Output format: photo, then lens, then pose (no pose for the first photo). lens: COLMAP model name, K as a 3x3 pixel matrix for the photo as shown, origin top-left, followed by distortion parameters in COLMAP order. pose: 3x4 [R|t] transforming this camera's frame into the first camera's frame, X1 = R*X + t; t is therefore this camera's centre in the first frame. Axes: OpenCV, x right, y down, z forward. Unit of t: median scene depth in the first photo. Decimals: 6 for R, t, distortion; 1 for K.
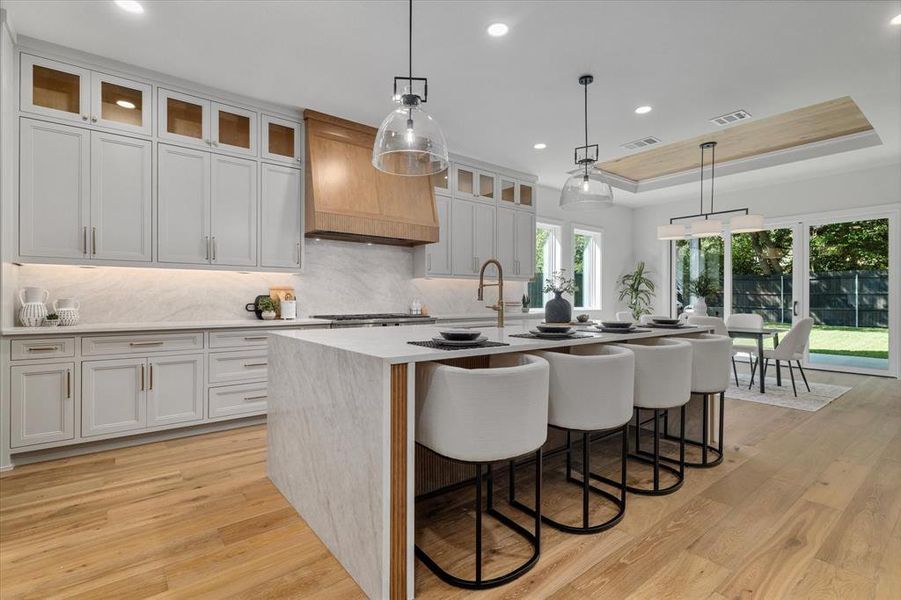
lens RADIAL K [[424.3, 0, 450.5], [0, 424.3, 300.0], [0, 0, 1]] dist [0.000161, 0.000659]
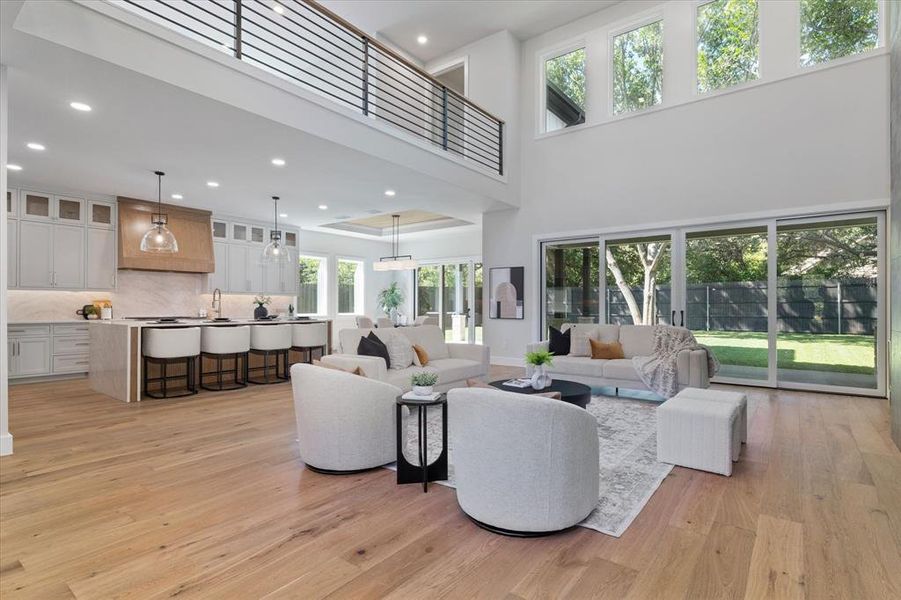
lens RADIAL K [[451.5, 0, 448.5], [0, 451.5, 305.1], [0, 0, 1]] dist [-0.000130, -0.000531]
pose [[0.970398, 0.000990, 0.241510, 0.508562], [0.000994, 0.999967, -0.008093, 0.004940], [-0.241510, 0.008093, 0.970365, -1.076247]]
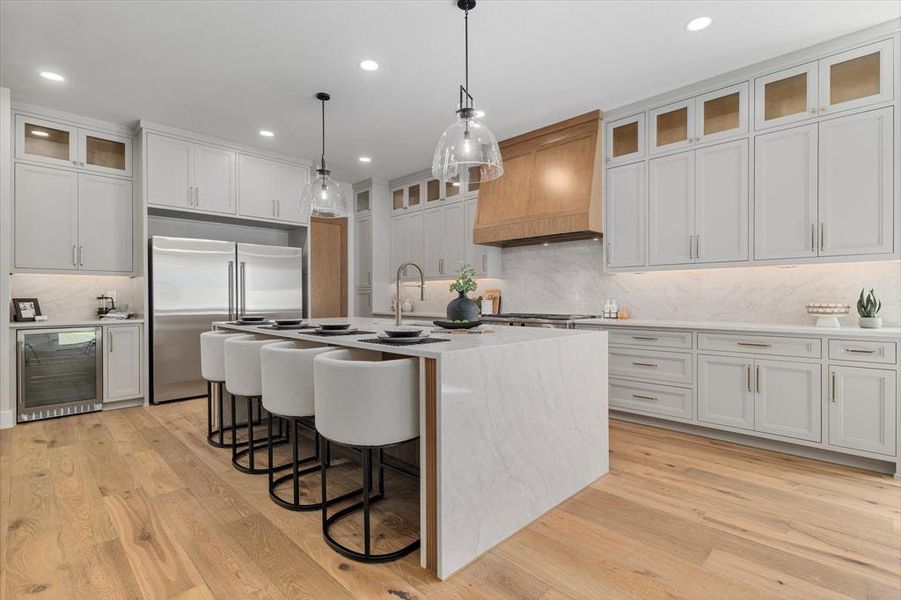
lens RADIAL K [[426.4, 0, 436.8], [0, 426.4, 297.5], [0, 0, 1]] dist [0.030834, 0.000016]
pose [[0.095730, -0.002623, -0.995404, 0.900667], [-0.002551, 0.999993, -0.002881, -0.003139], [0.995404, 0.002816, 0.095722, 0.748033]]
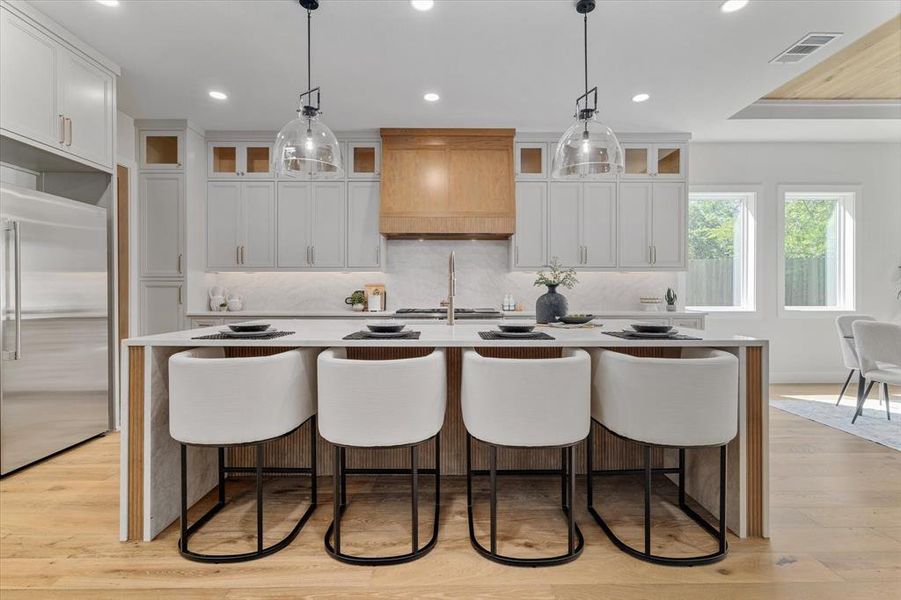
lens RADIAL K [[420.1, 0, 448.4], [0, 420.1, 294.5], [0, 0, 1]] dist [0.001750, 0.000408]
pose [[0.789466, 0.000803, -0.613794, 0.501244], [-0.001969, 0.999997, -0.001225, 0.000077], [0.613791, 0.002176, 0.789466, 0.217035]]
